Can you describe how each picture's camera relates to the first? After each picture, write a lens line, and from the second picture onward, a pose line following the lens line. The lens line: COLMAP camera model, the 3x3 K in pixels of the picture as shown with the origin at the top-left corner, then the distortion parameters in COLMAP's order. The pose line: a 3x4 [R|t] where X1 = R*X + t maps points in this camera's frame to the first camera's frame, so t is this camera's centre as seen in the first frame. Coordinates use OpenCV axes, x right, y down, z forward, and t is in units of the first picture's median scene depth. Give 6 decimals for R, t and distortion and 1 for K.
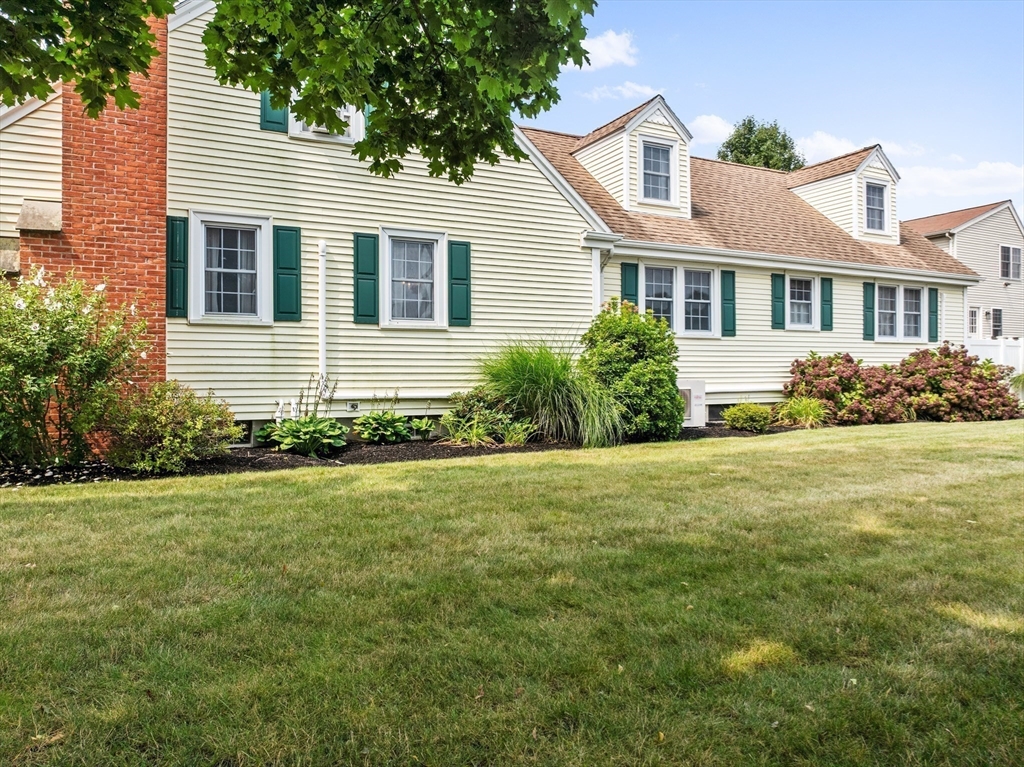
lens RADIAL K [[726.4, 0, 507.4], [0, 726.4, 384.5], [0, 0, 1]] dist [-0.044800, 0.001699]
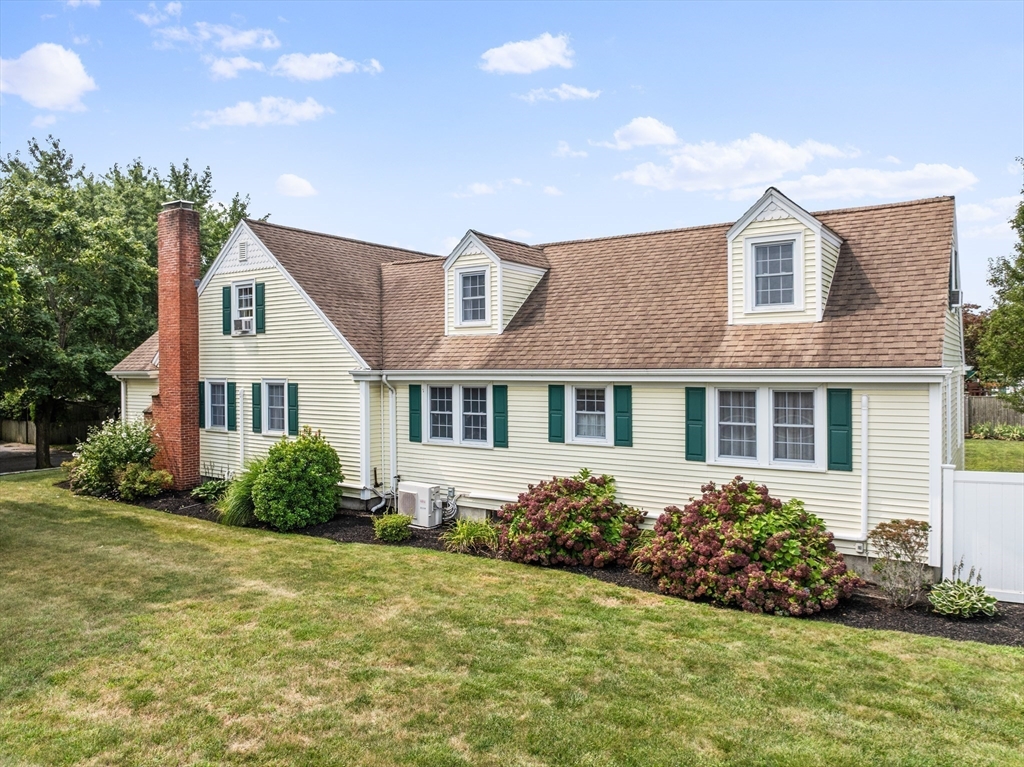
lens RADIAL K [[726.4, 0, 514.4], [0, 726.4, 380.8], [0, 0, 1]] dist [-0.044800, 0.001699]
pose [[0.491232, 0.016360, -0.870875, 1.244653], [-0.008088, 0.999866, 0.014222, -0.180155], [0.870991, 0.000057, 0.491299, 0.498026]]
